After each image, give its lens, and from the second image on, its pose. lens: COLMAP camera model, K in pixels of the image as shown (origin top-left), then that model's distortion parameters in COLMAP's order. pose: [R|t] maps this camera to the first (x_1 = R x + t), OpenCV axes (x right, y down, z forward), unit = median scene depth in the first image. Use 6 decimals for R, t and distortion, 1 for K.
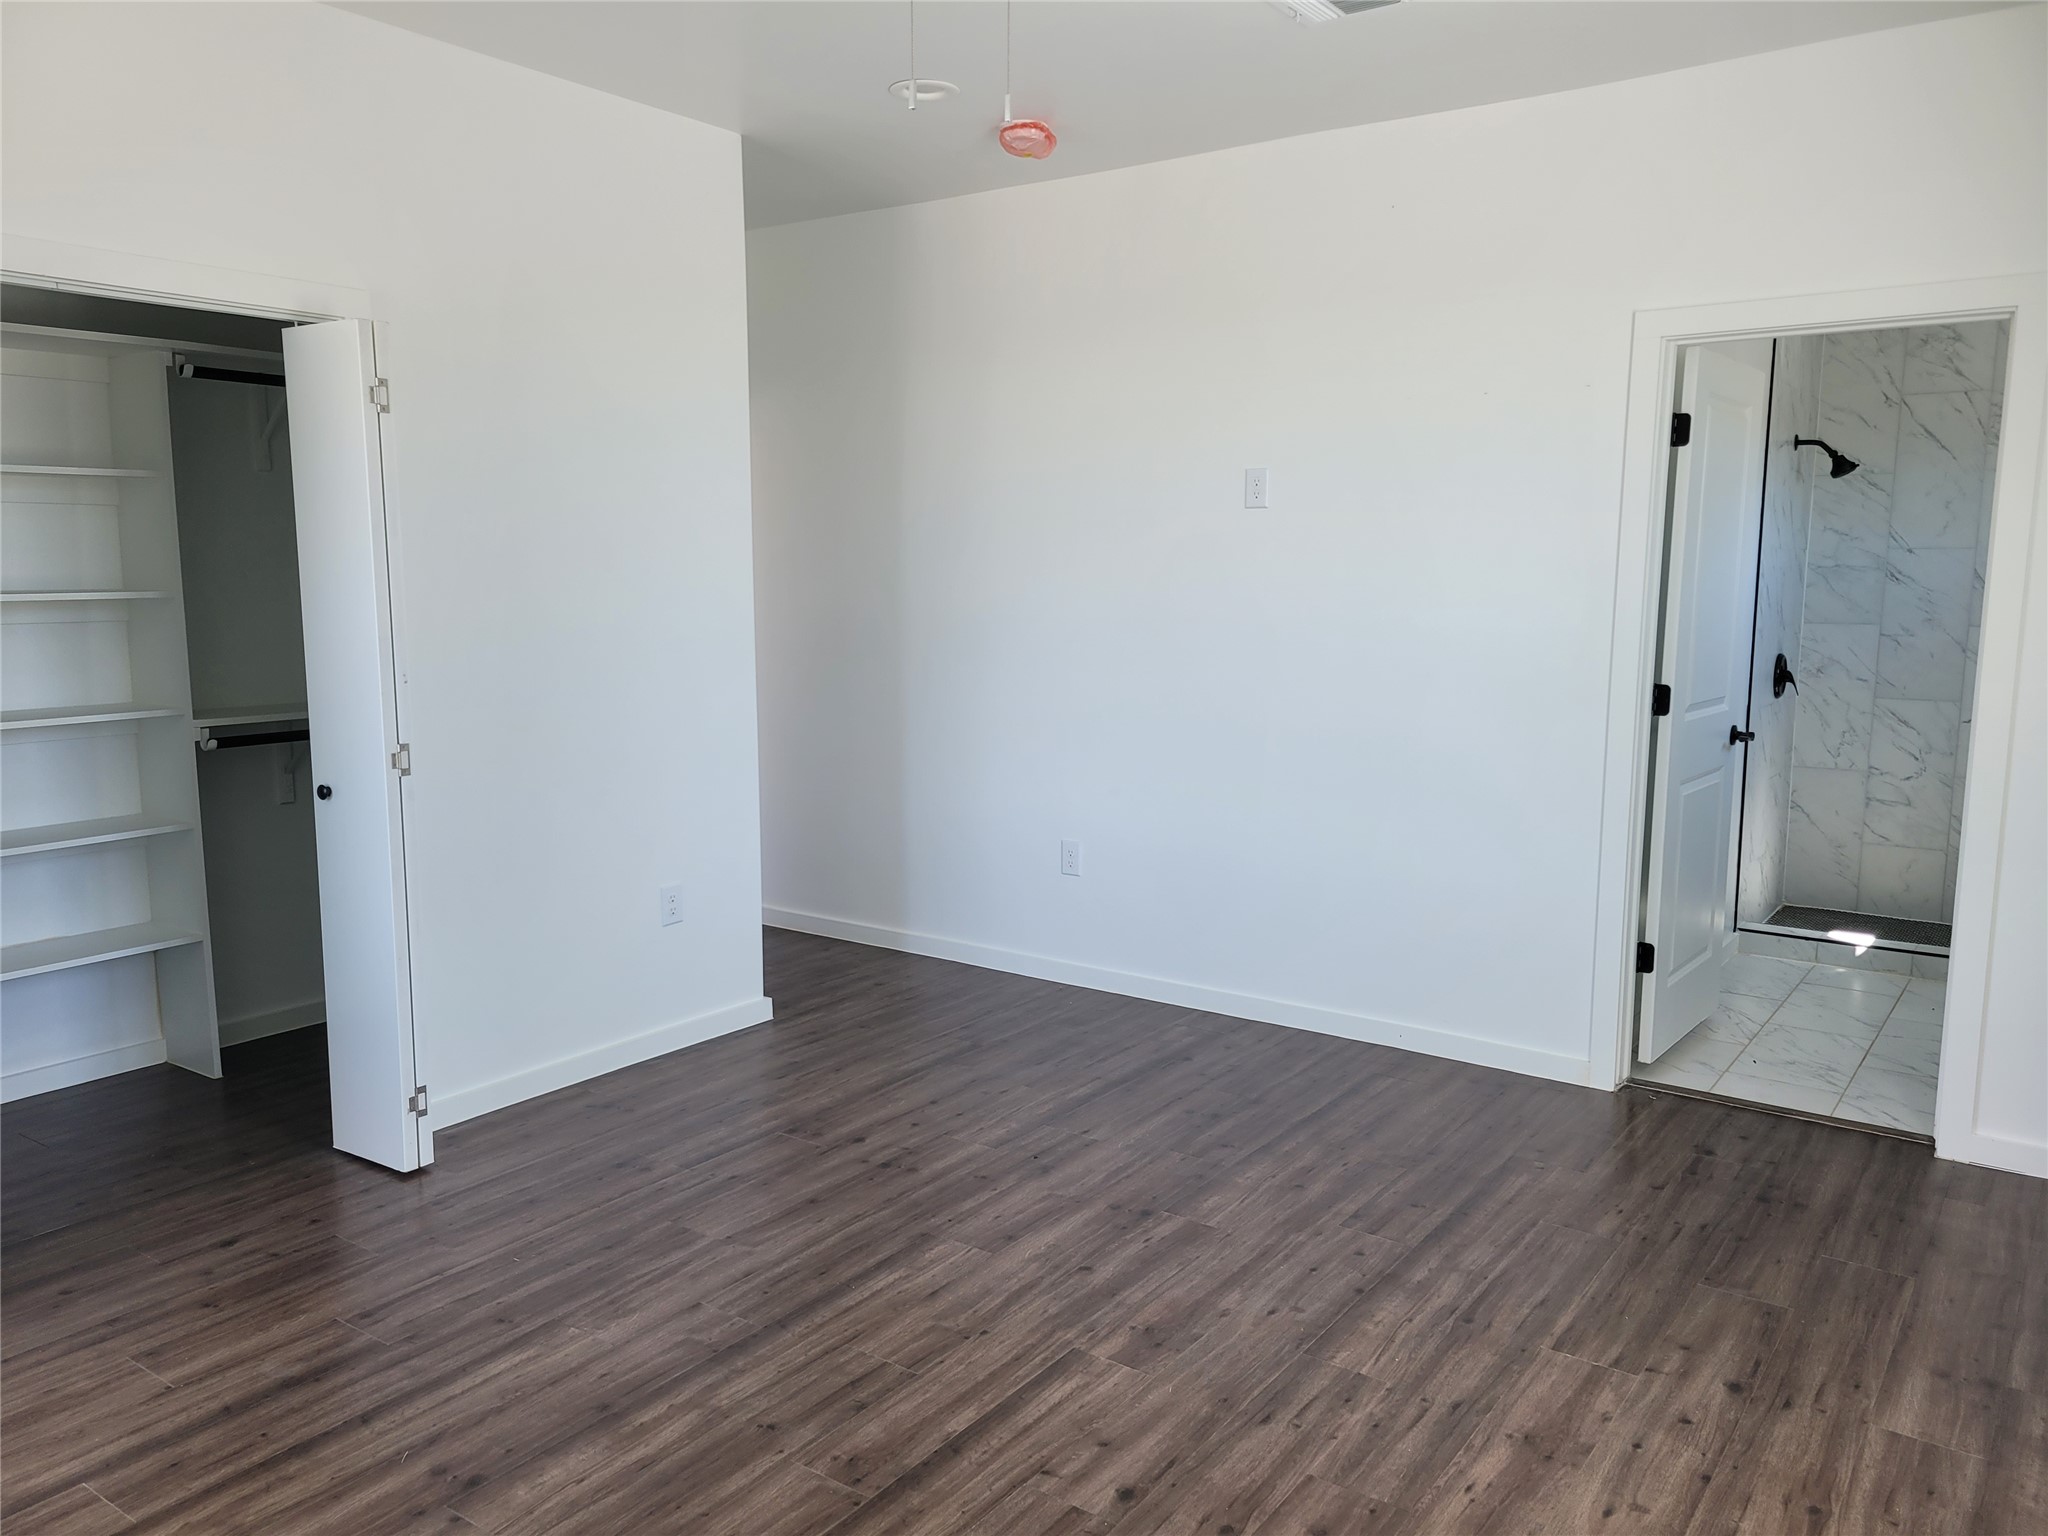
lens RADIAL K [[1502.1, 0, 1024.0], [0, 1502.1, 768.0], [0, 0, 1]] dist [0.076510, -0.042807]
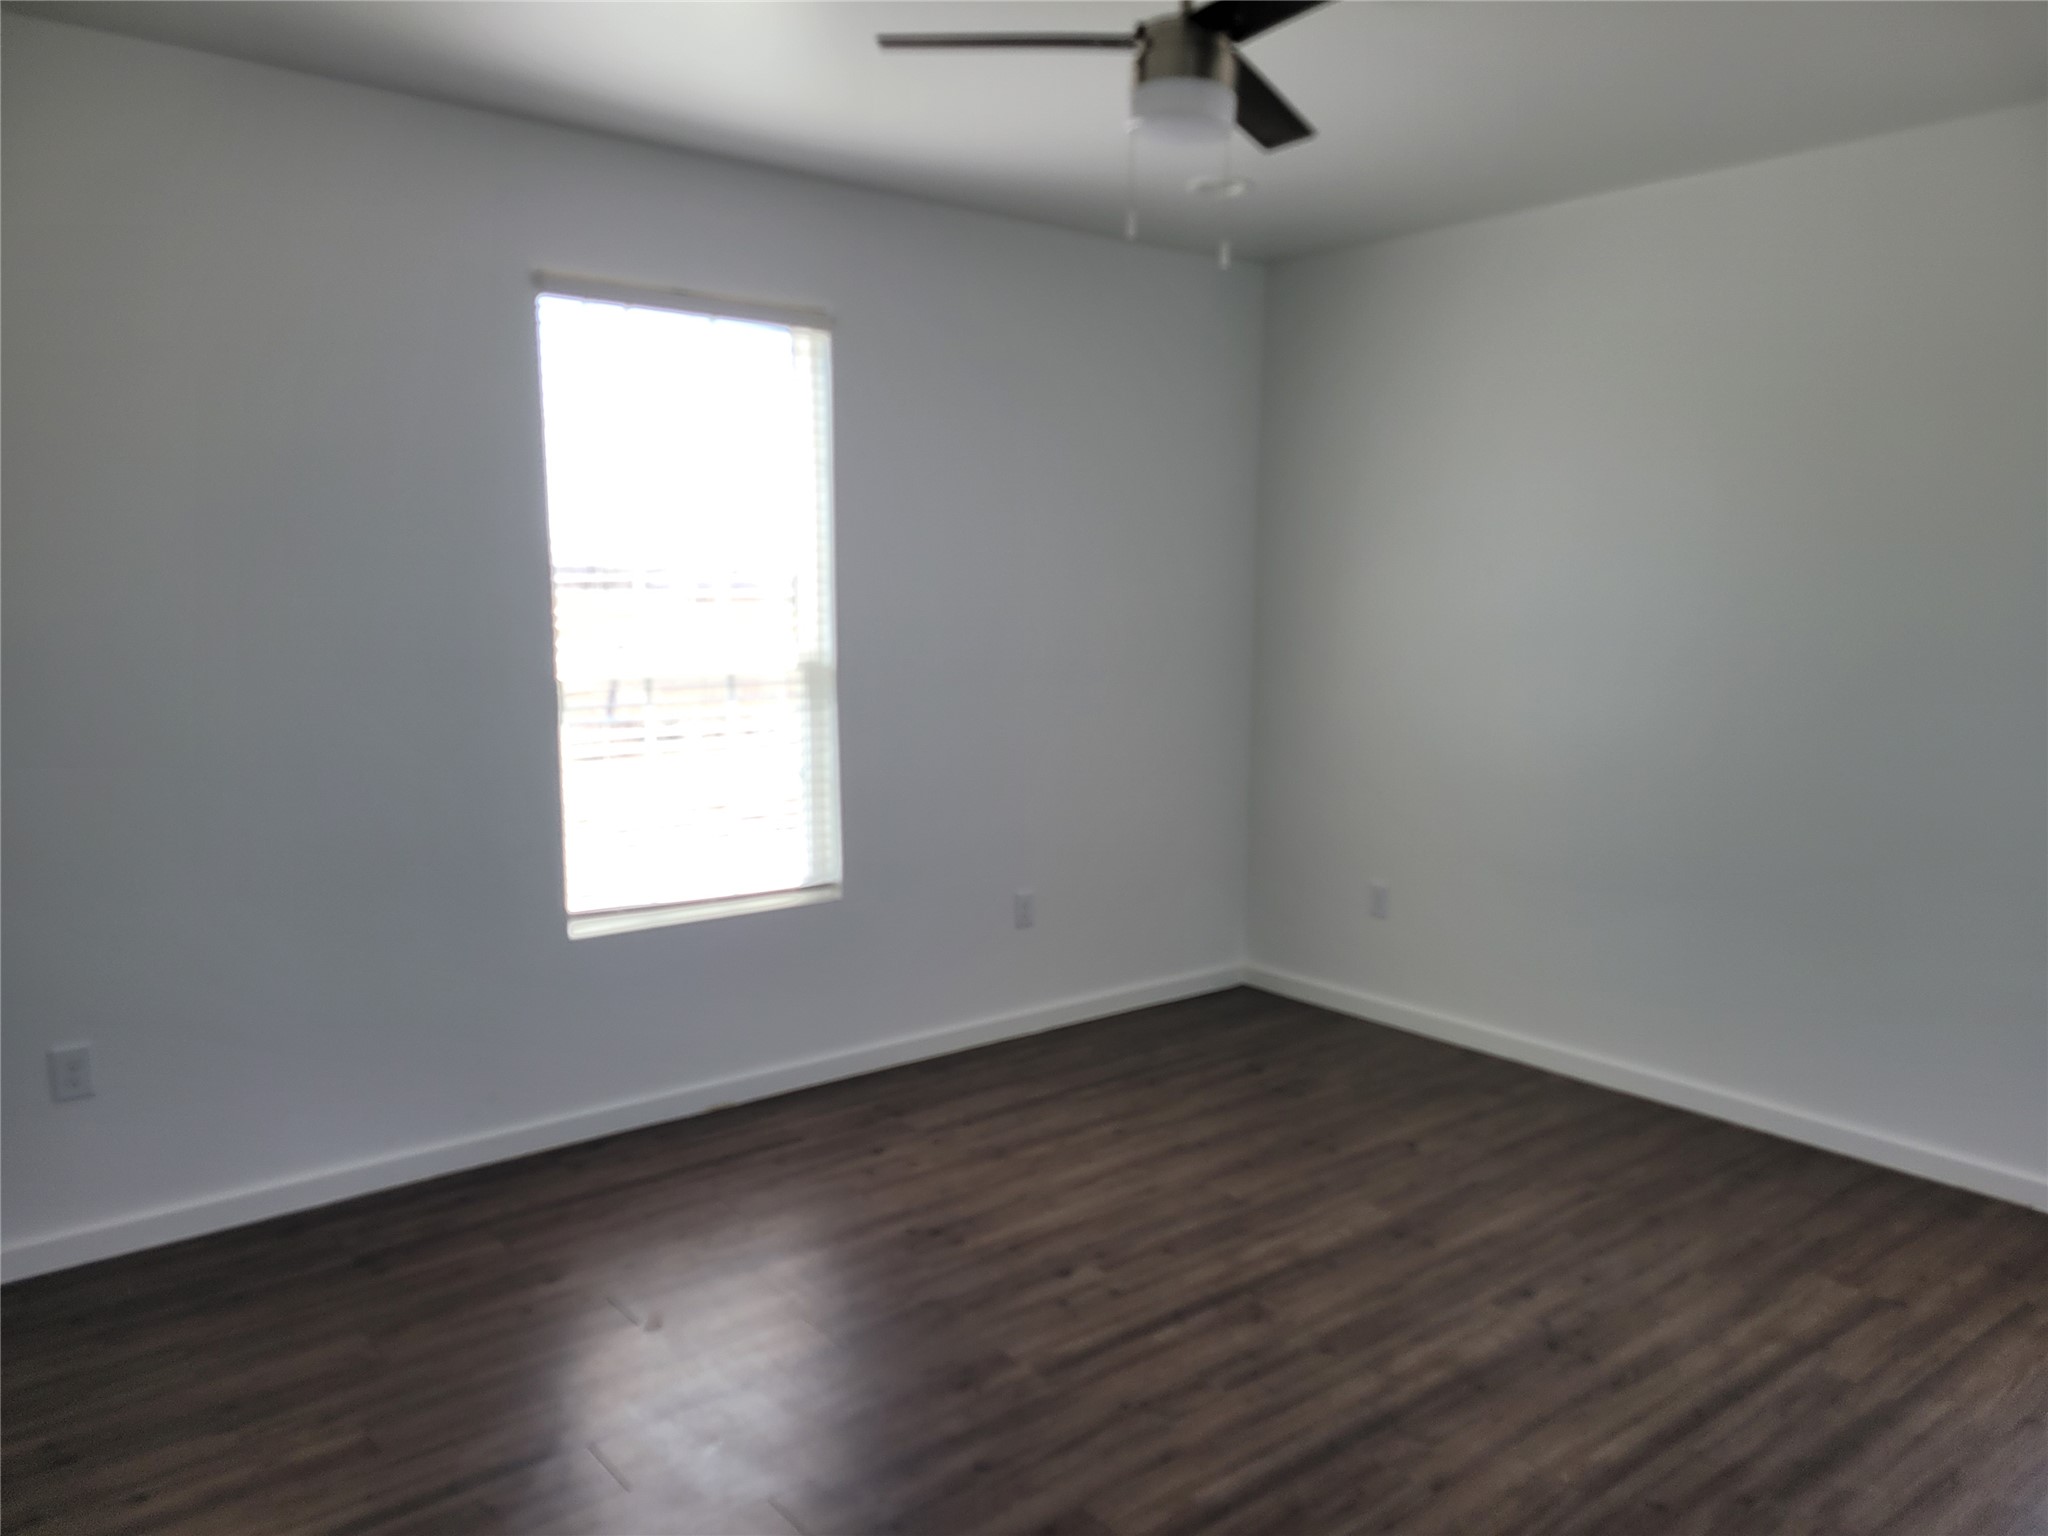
lens RADIAL K [[1502.1, 0, 1024.0], [0, 1502.1, 768.0], [0, 0, 1]] dist [0.076510, -0.042807]
pose [[-0.964827, -0.038755, 0.260012, -0.225129], [0.028903, 0.967440, 0.251446, -0.314154], [-0.261290, 0.250117, -0.932292, 2.014173]]
